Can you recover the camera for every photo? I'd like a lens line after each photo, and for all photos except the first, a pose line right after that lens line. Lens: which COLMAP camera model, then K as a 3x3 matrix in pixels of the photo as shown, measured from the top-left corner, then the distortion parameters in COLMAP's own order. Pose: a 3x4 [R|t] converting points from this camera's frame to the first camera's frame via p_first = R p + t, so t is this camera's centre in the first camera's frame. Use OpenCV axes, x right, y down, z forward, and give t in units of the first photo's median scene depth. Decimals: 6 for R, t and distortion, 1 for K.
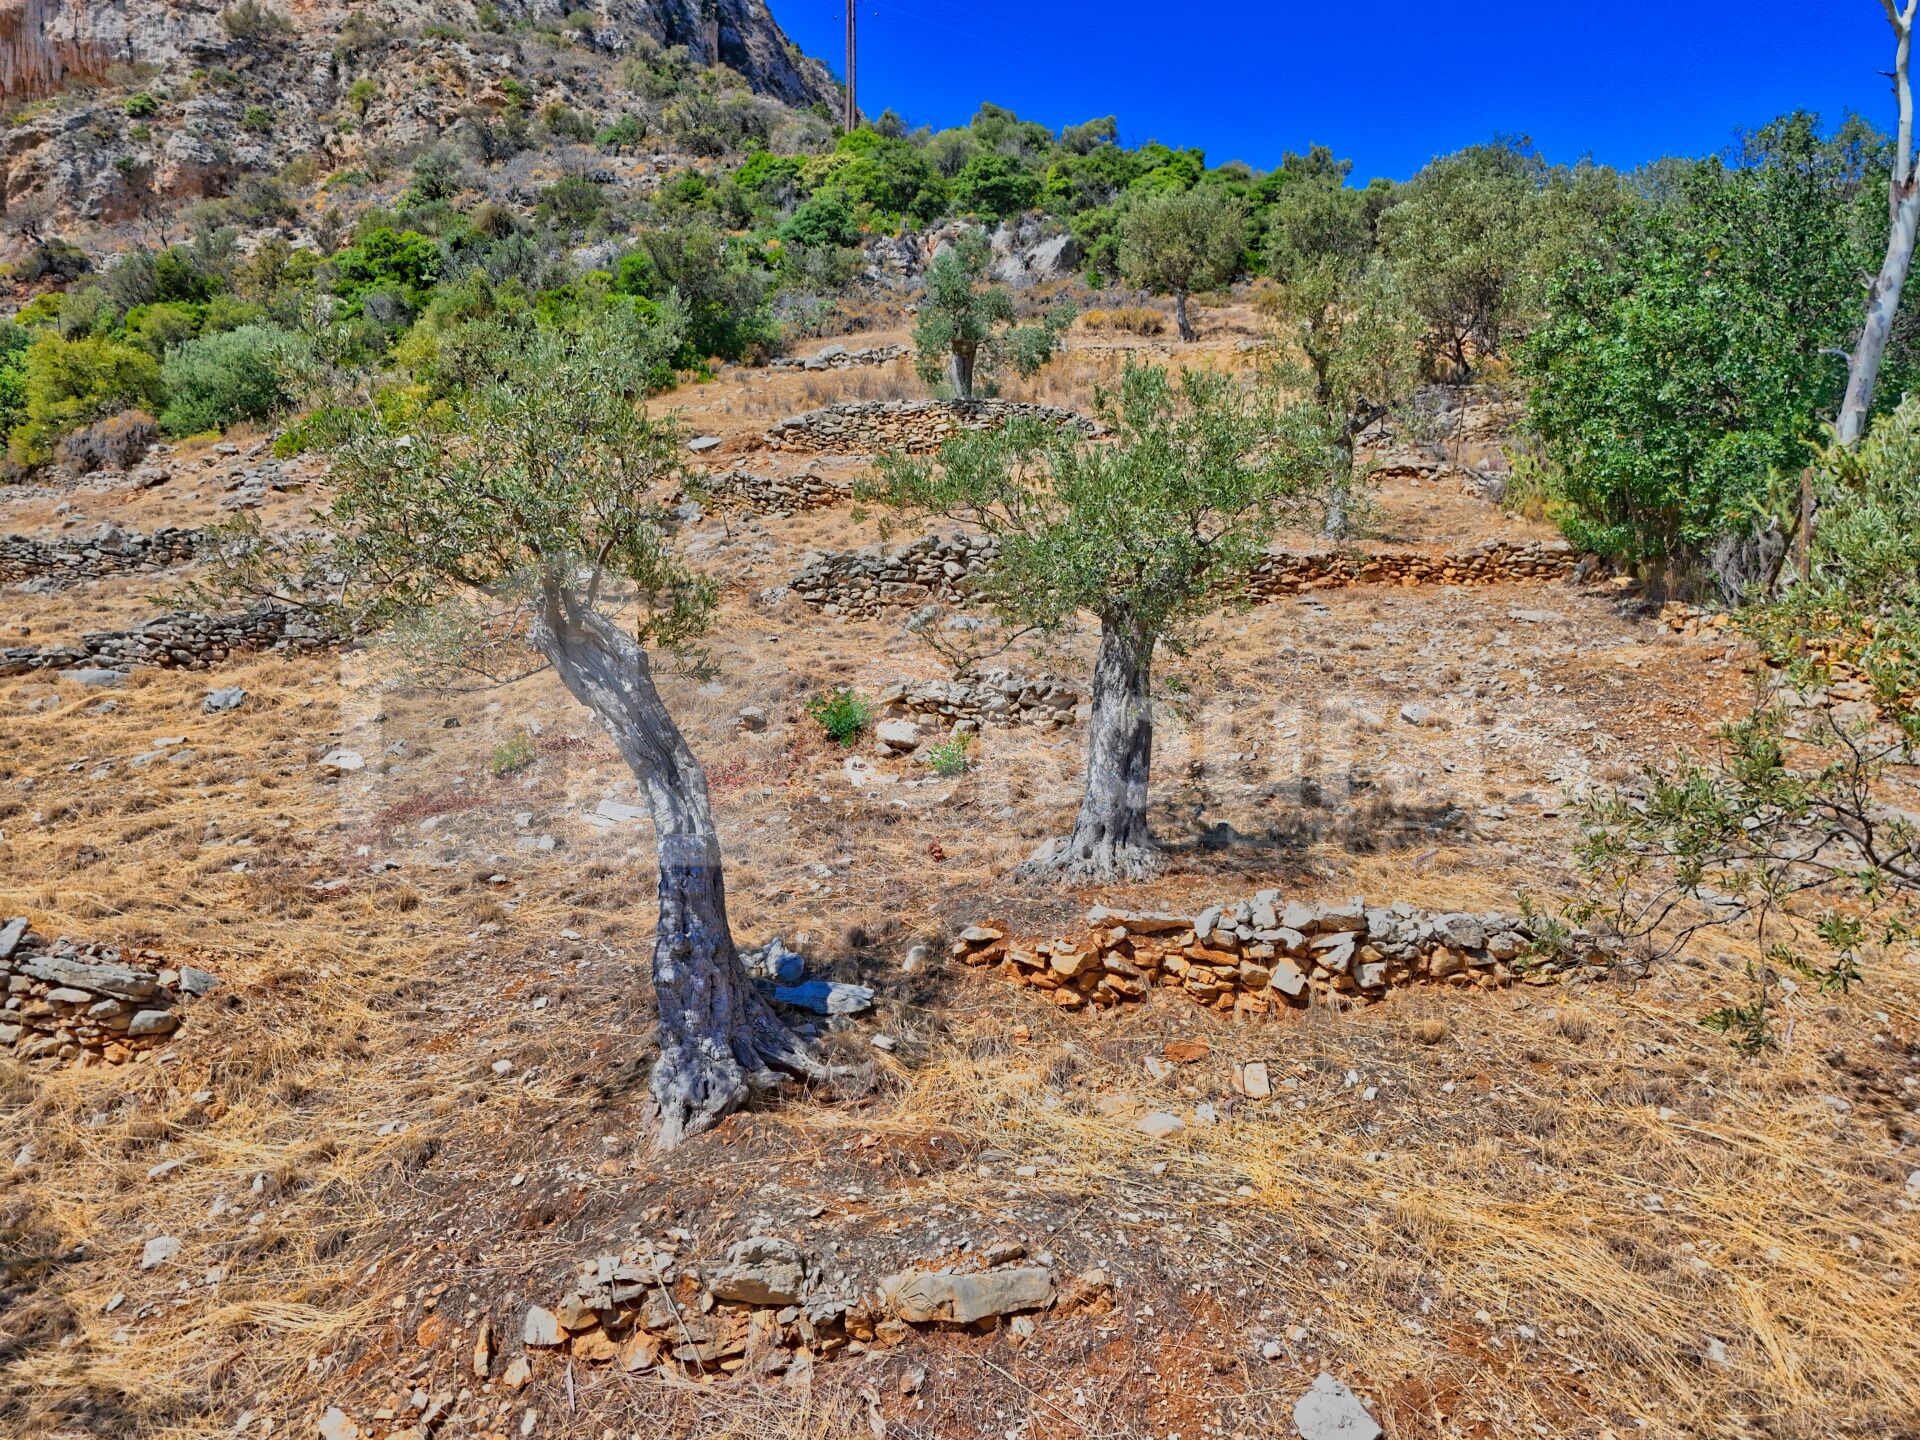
lens RADIAL K [[1439.0, 0, 958.5], [0, 1439.0, 720.3], [0, 0, 1]] dist [0.032722, -0.022821]
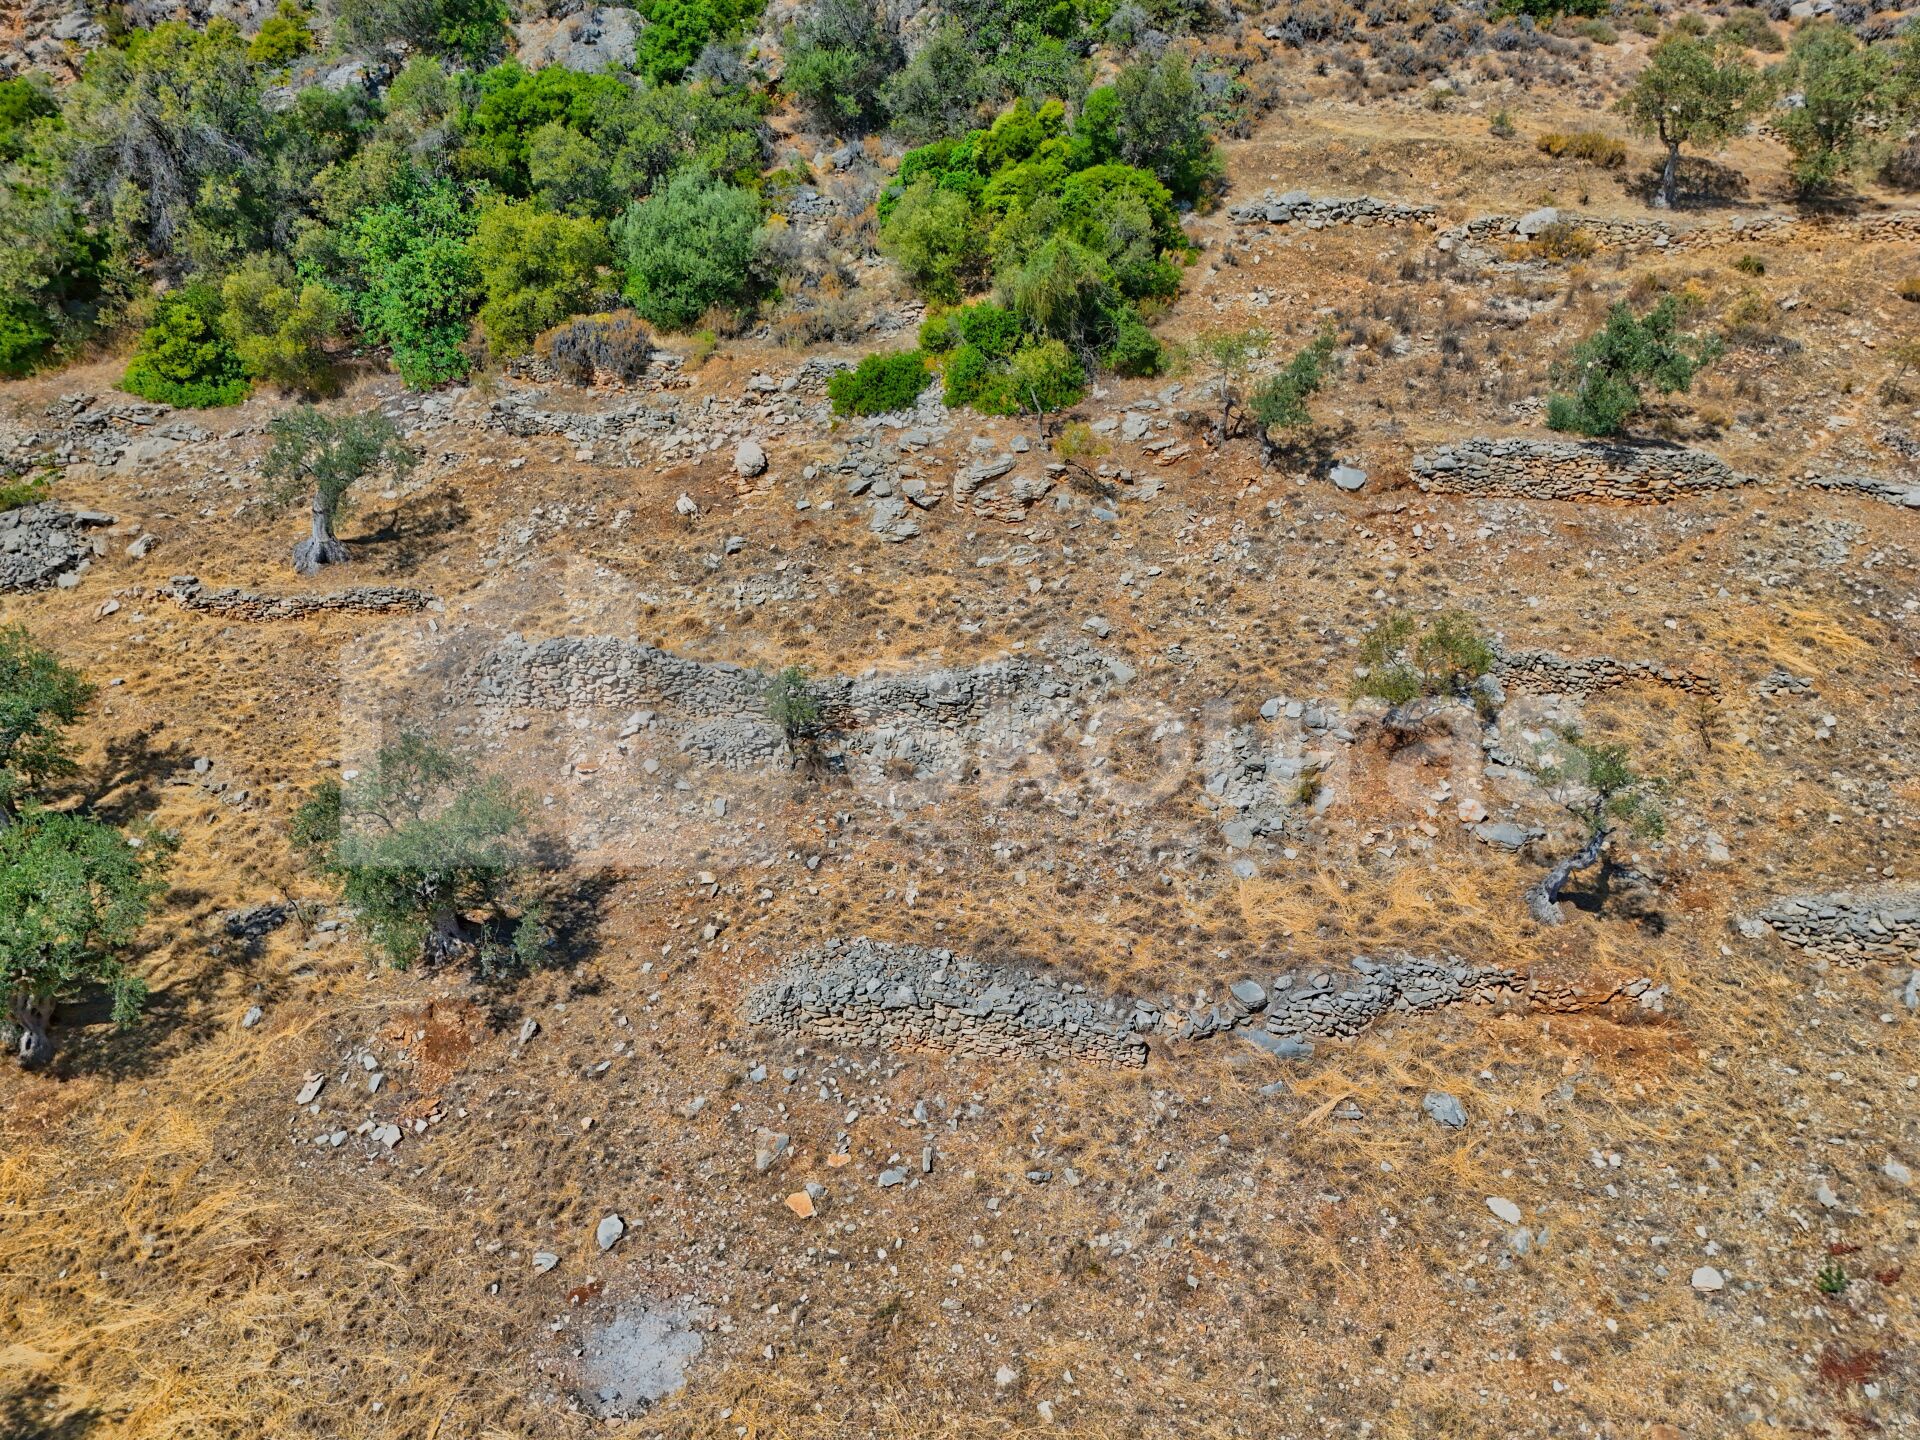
lens RADIAL K [[1439.0, 0, 959.4], [0, 1439.0, 715.1], [0, 0, 1]] dist [0.032722, -0.022821]
pose [[0.997165, -0.035726, 0.066223, -0.168156], [0.005353, 0.911547, 0.411162, -0.146968], [-0.075055, -0.409642, 0.909154, -0.004140]]
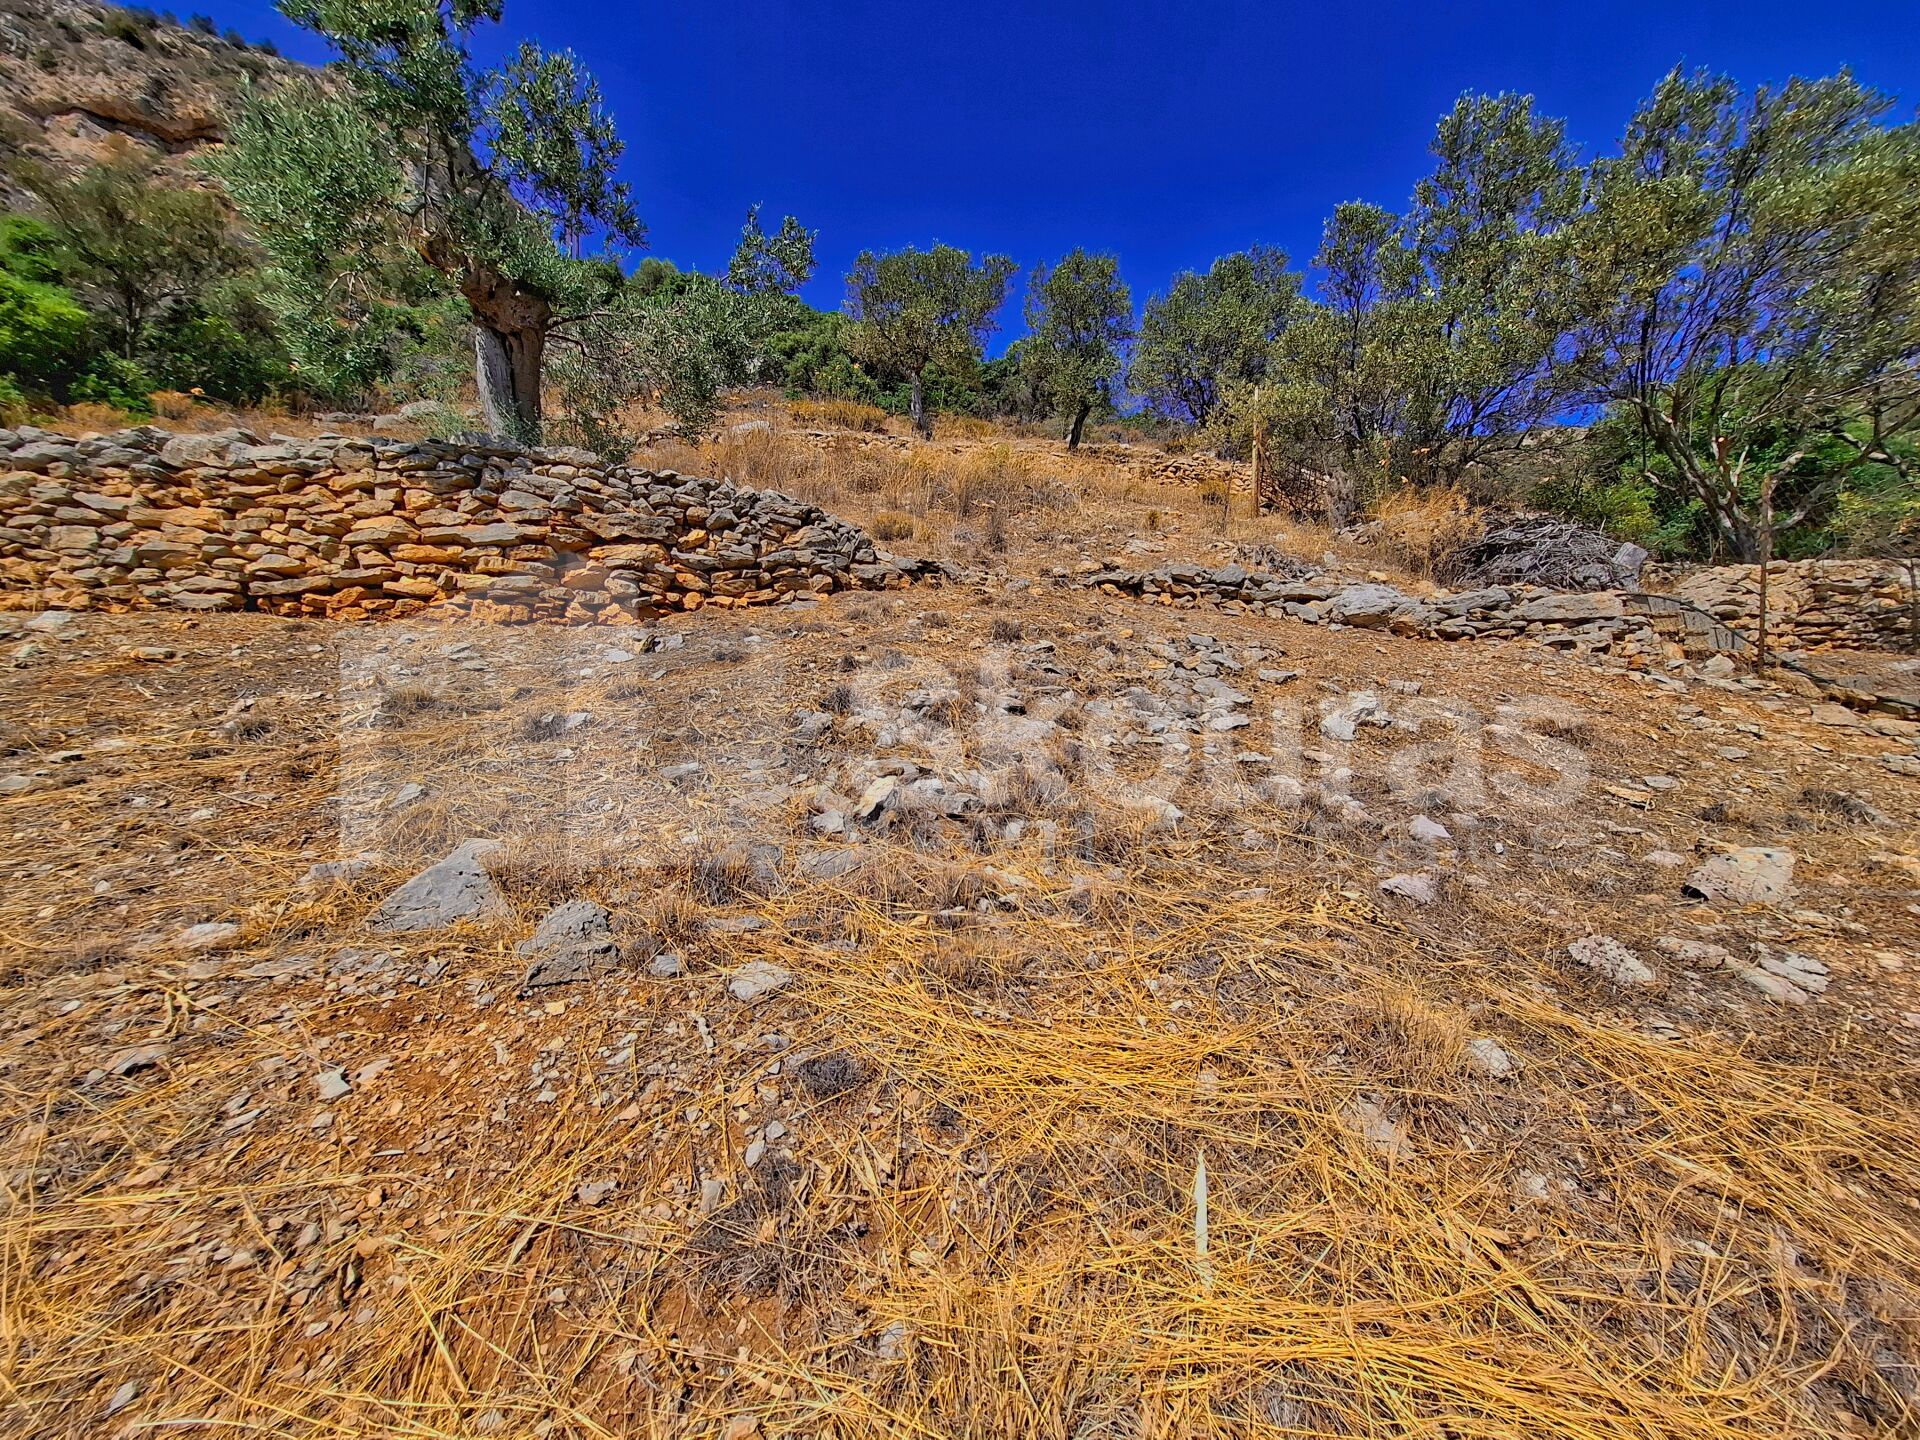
lens RADIAL K [[757.1, 0, 962.6], [0, 757.1, 709.8], [0, 0, 1]] dist [-0.003852, 0.000288]
pose [[0.944899, -0.015983, 0.326971, 0.015848], [0.008699, 0.999681, 0.023727, -0.050831], [-0.327245, -0.019576, 0.944737, 0.244994]]
